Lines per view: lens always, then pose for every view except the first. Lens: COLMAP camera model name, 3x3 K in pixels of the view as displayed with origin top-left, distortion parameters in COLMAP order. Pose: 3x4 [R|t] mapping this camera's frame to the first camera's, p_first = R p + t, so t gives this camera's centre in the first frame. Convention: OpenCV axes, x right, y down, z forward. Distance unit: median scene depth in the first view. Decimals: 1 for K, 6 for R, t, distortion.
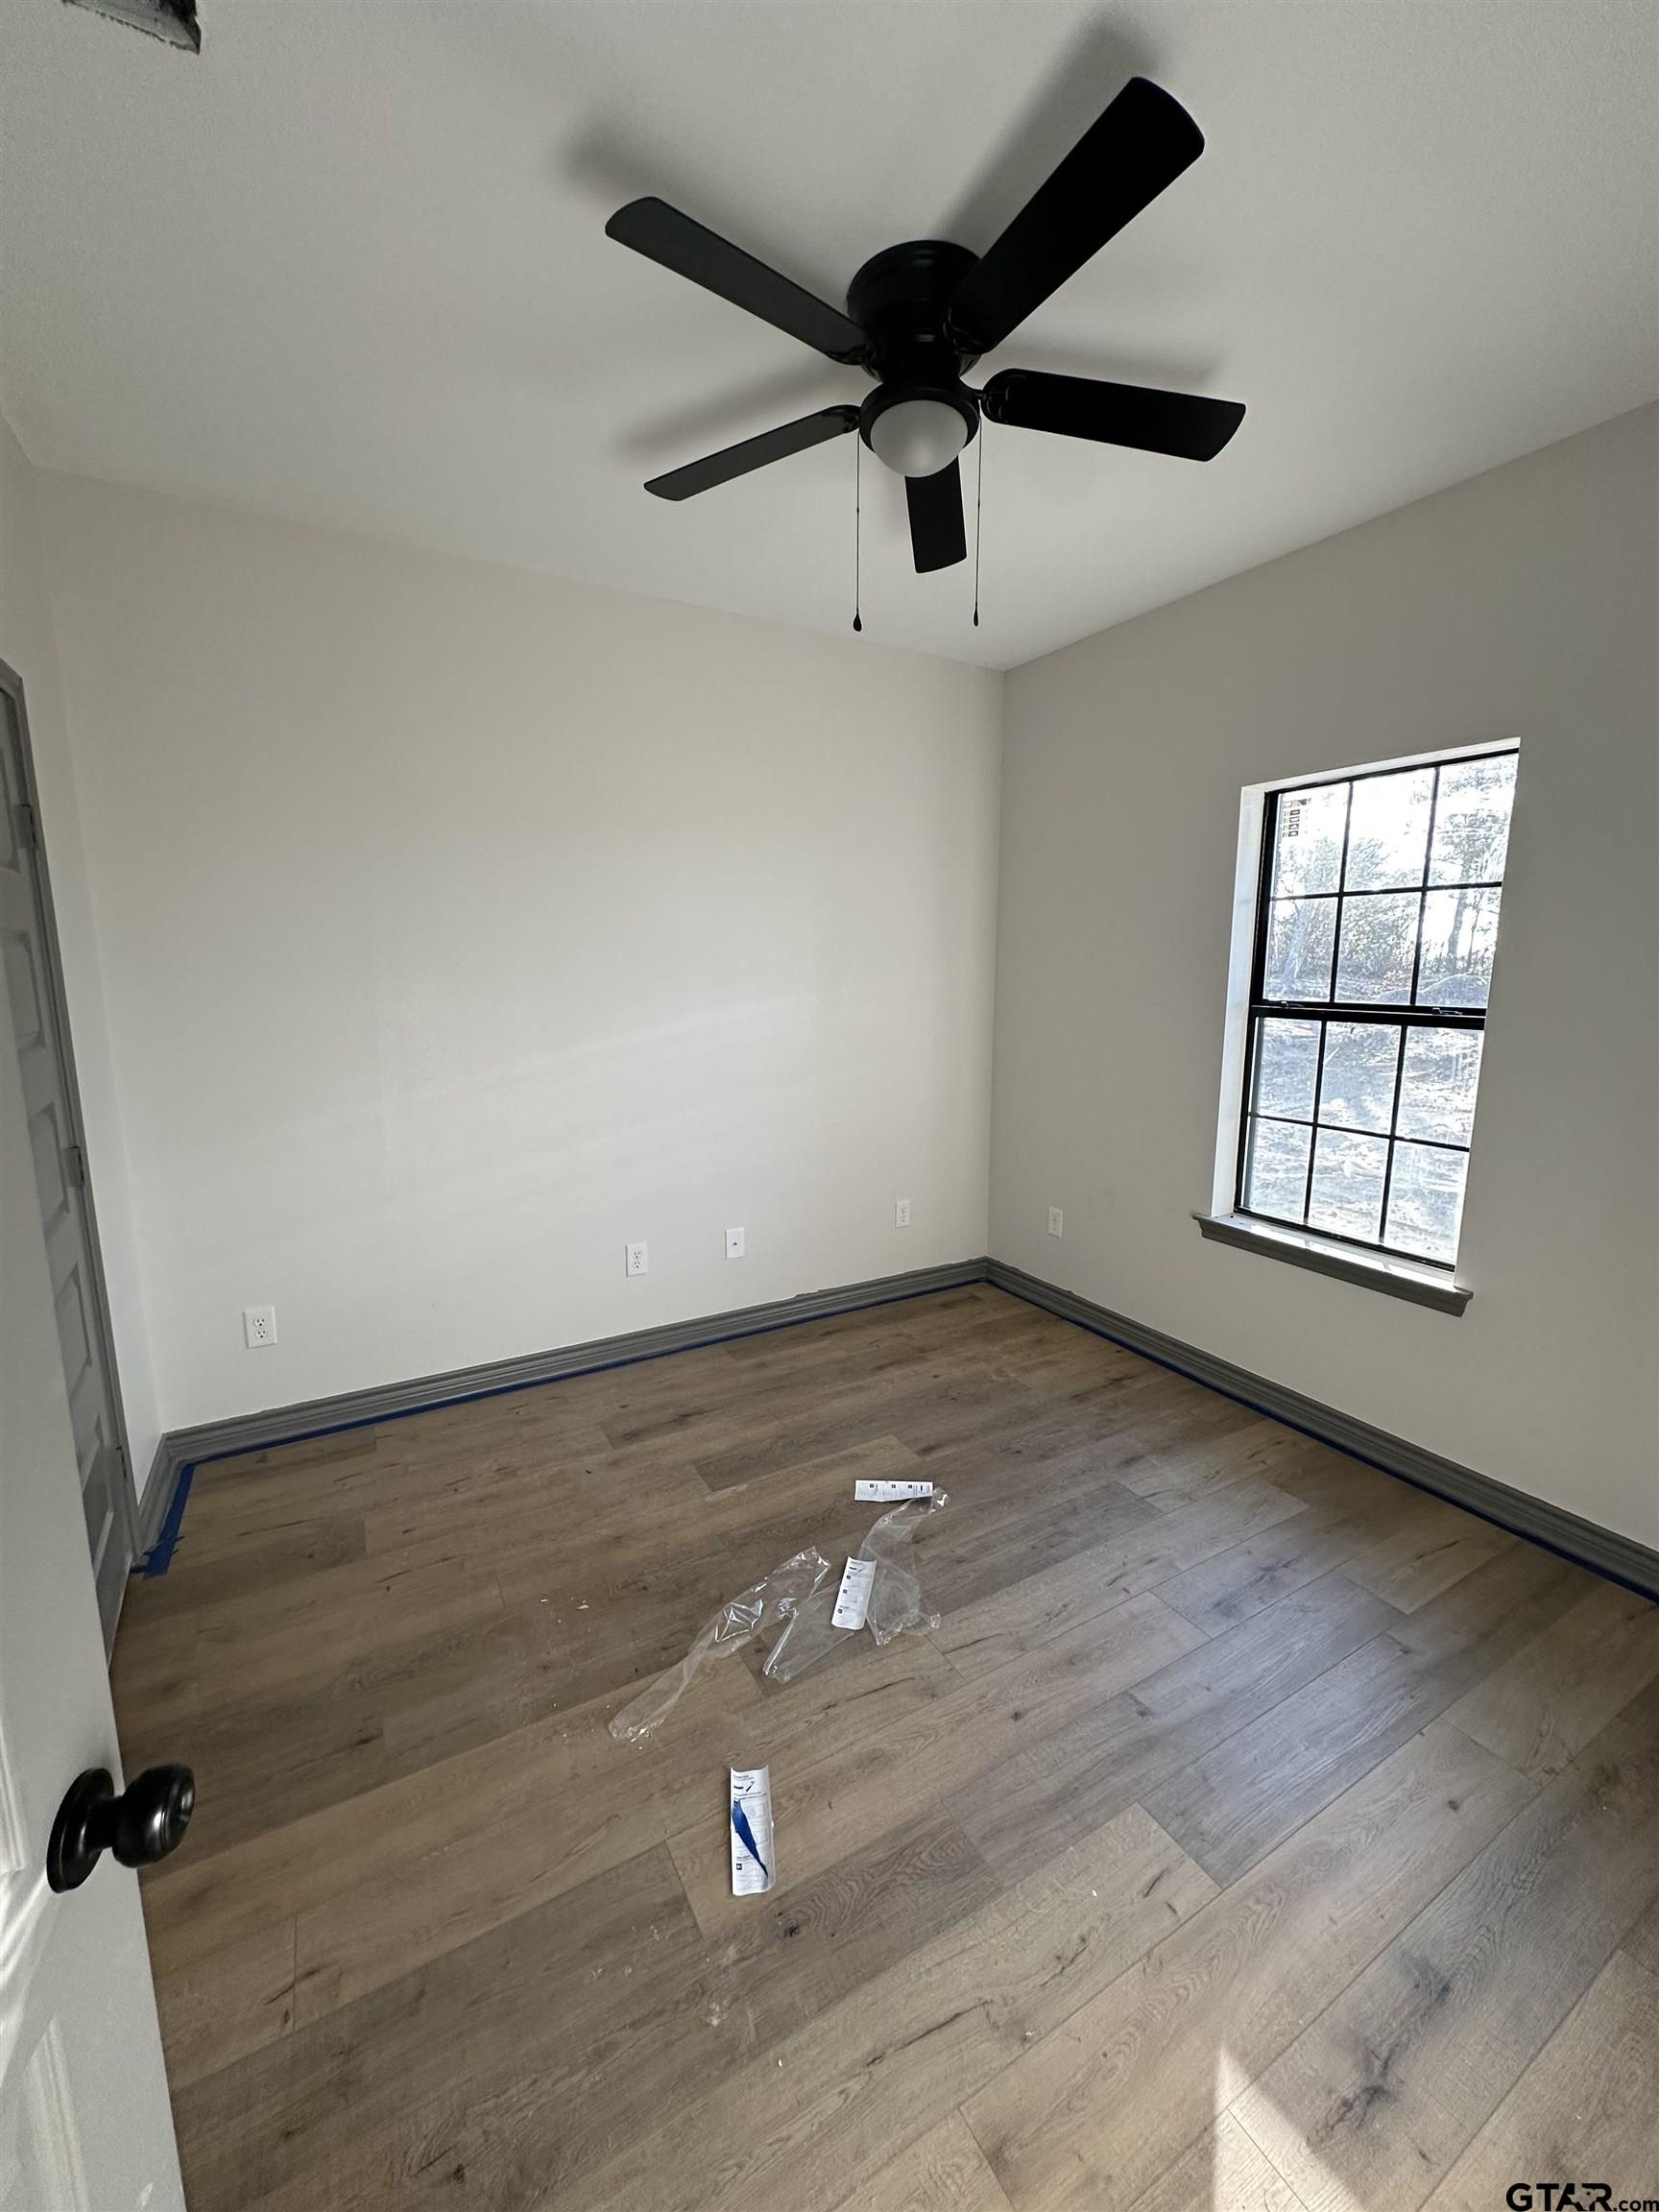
lens RADIAL K [[880.9, 0, 829.0], [0, 880.9, 1109.9], [0, 0, 1]] dist [0.000034, 0.000064]
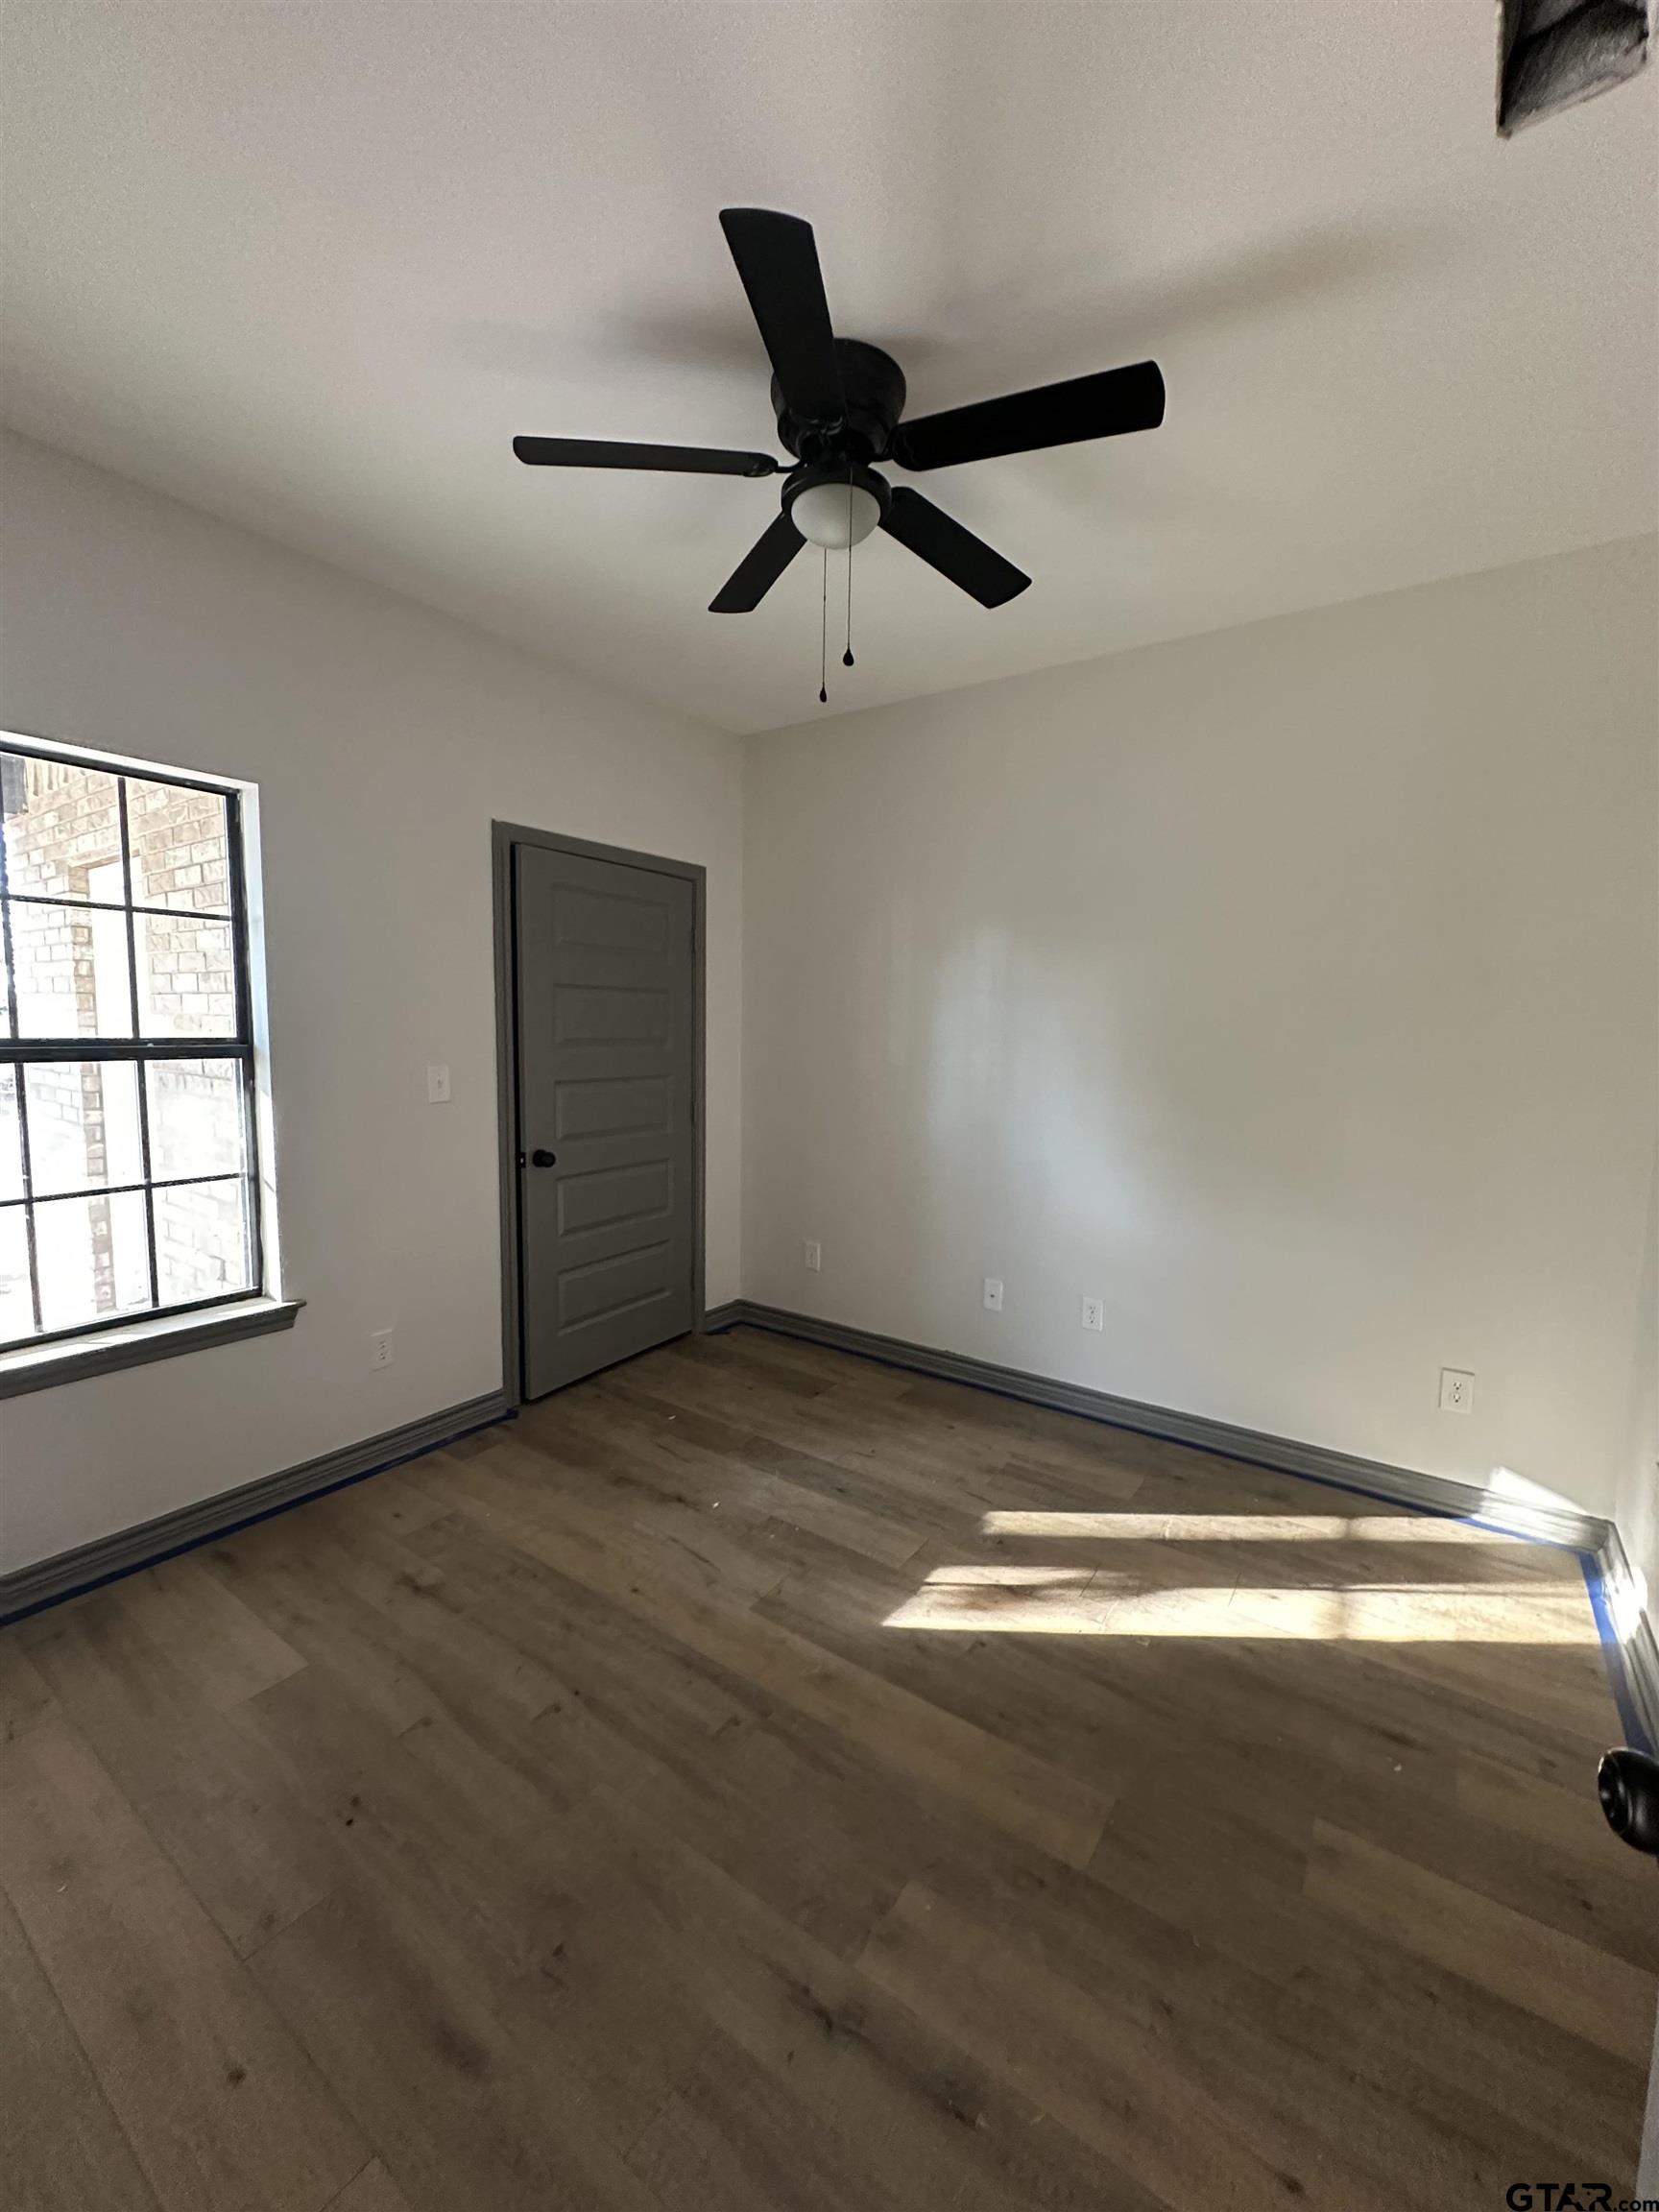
lens RADIAL K [[880.9, 0, 827.1], [0, 880.9, 1103.3], [0, 0, 1]] dist [0.000034, 0.000064]
pose [[-0.424052, -0.110809, 0.898834, -0.437019], [0.120648, 0.976728, 0.177331, -0.125937], [-0.897566, 0.183640, -0.400814, 0.734748]]
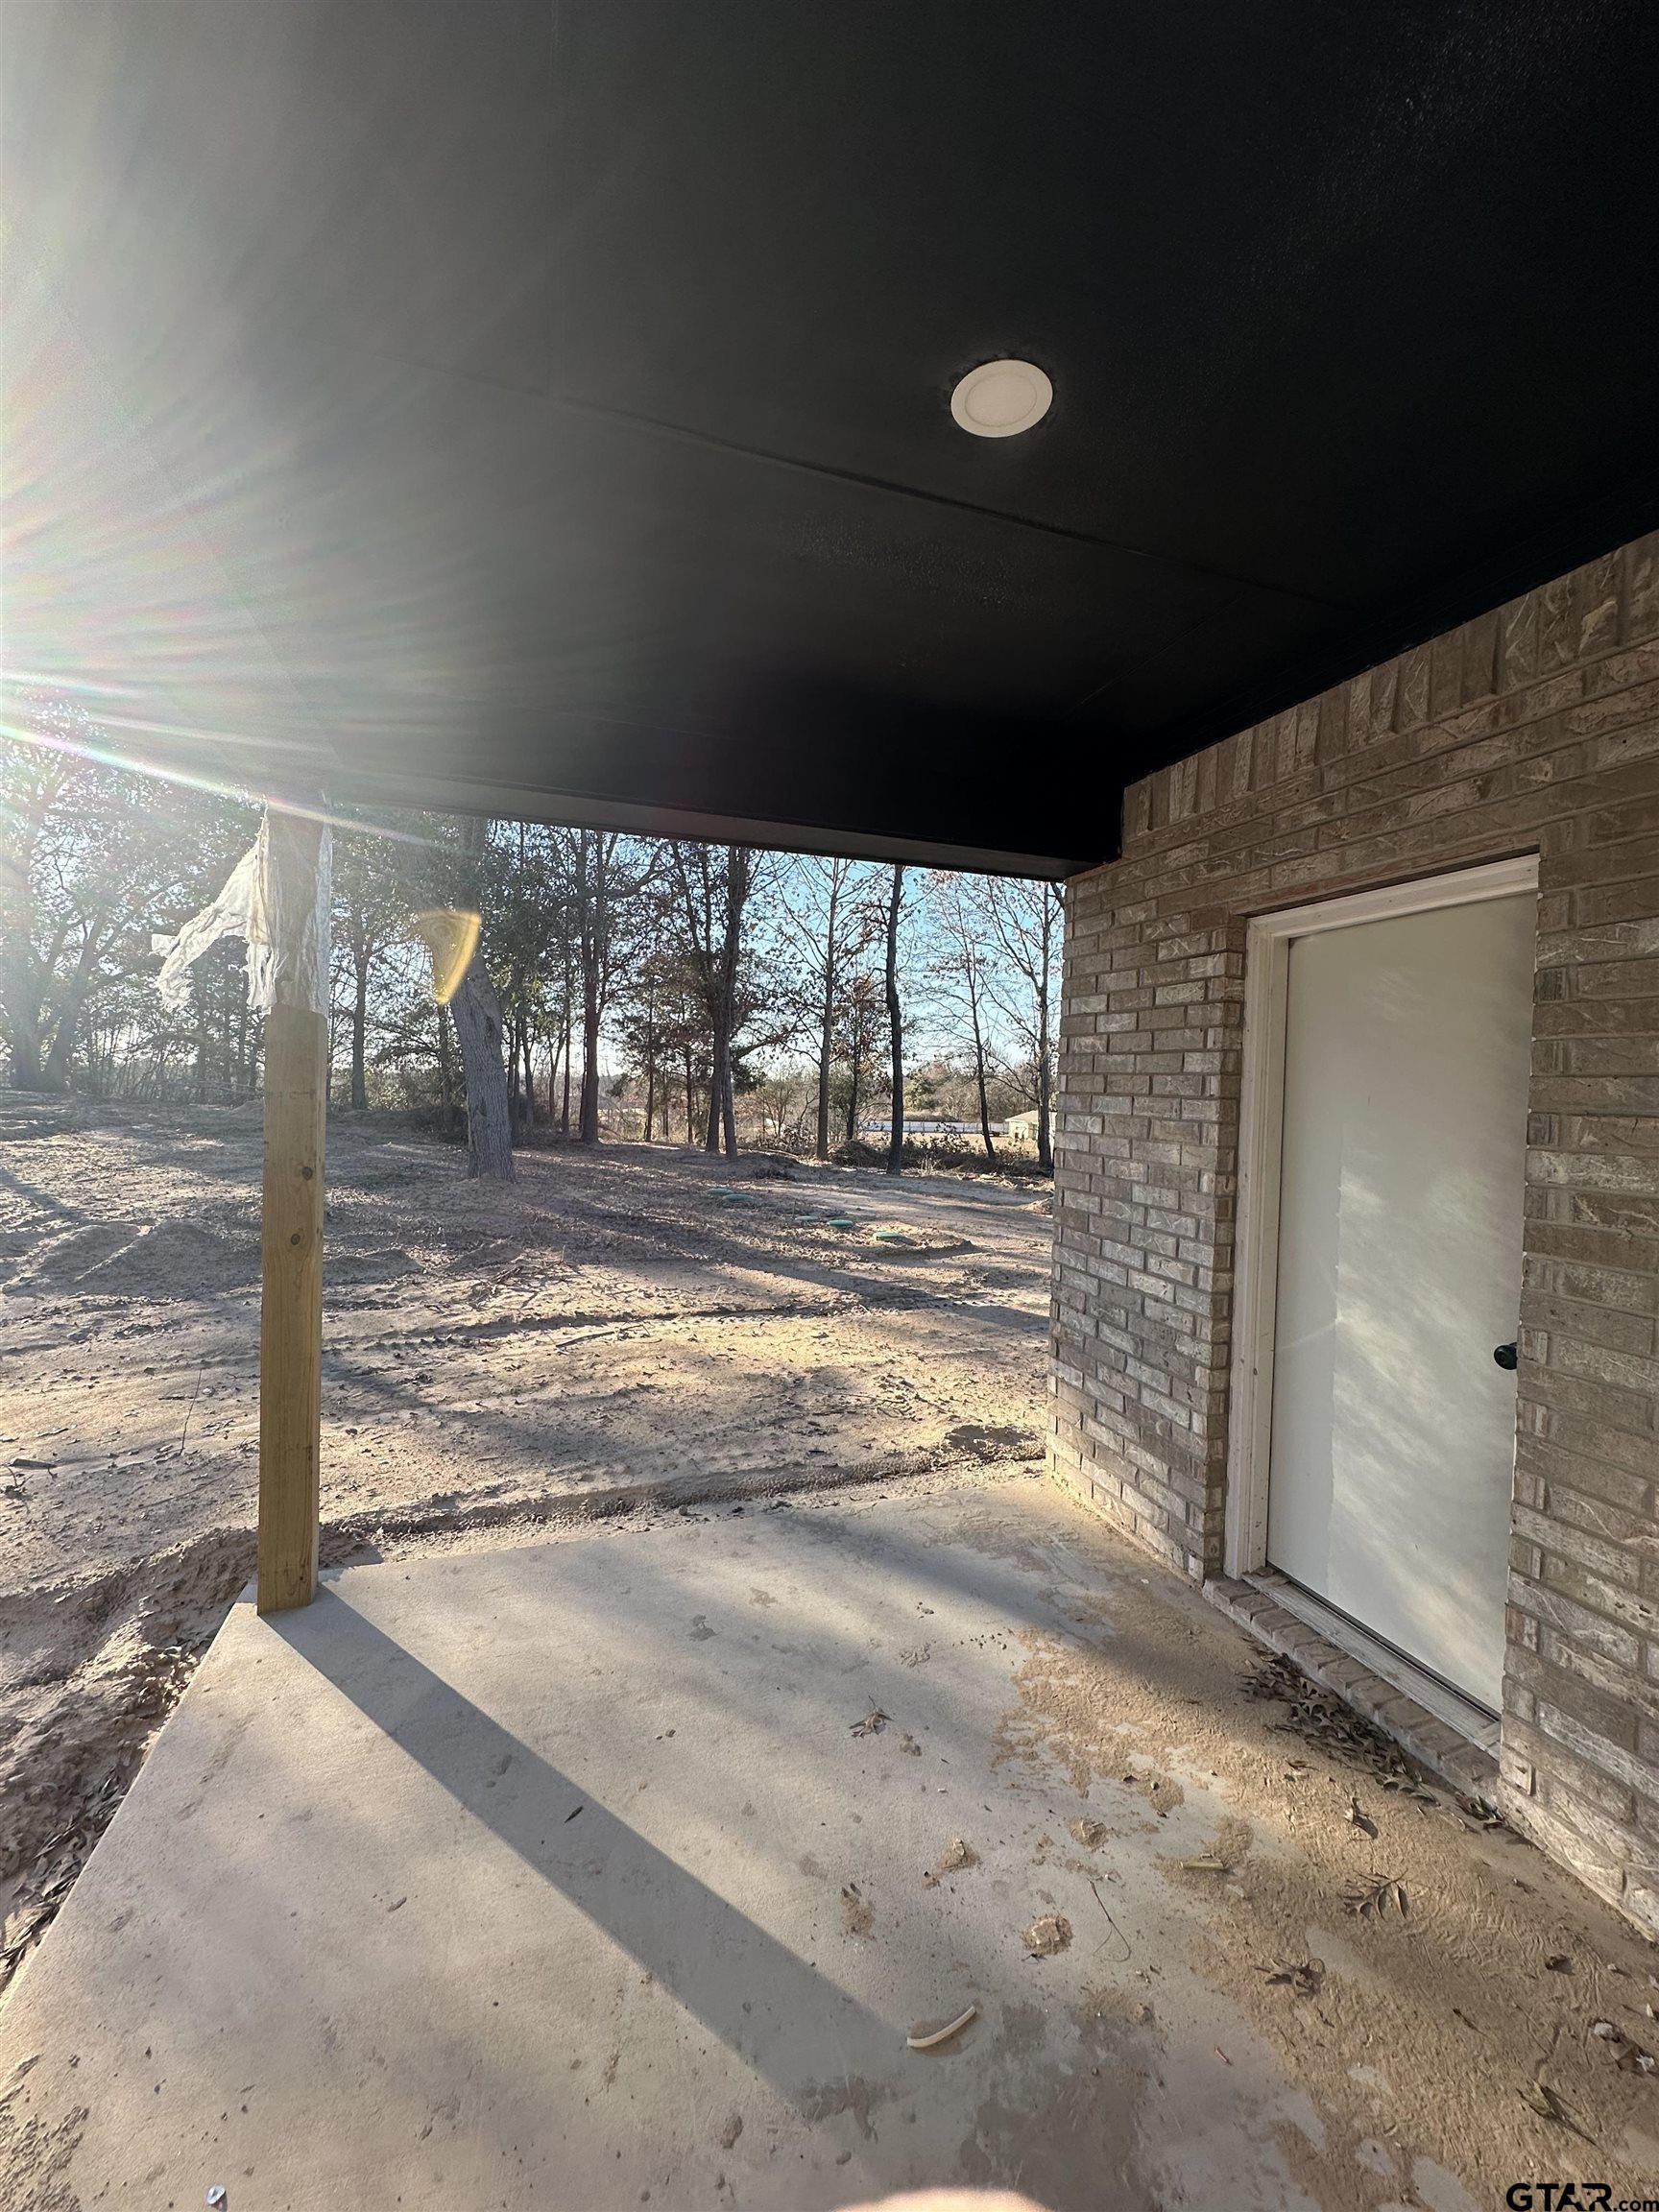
lens RADIAL K [[880.9, 0, 830.2], [0, 880.9, 1108.1], [0, 0, 1]] dist [0.000034, 0.000064]
pose [[0.205446, -0.027811, 0.978273, 0.043059], [0.137058, 0.990563, -0.000623, -0.196600], [-0.969024, 0.134208, 0.207319, 1.165783]]
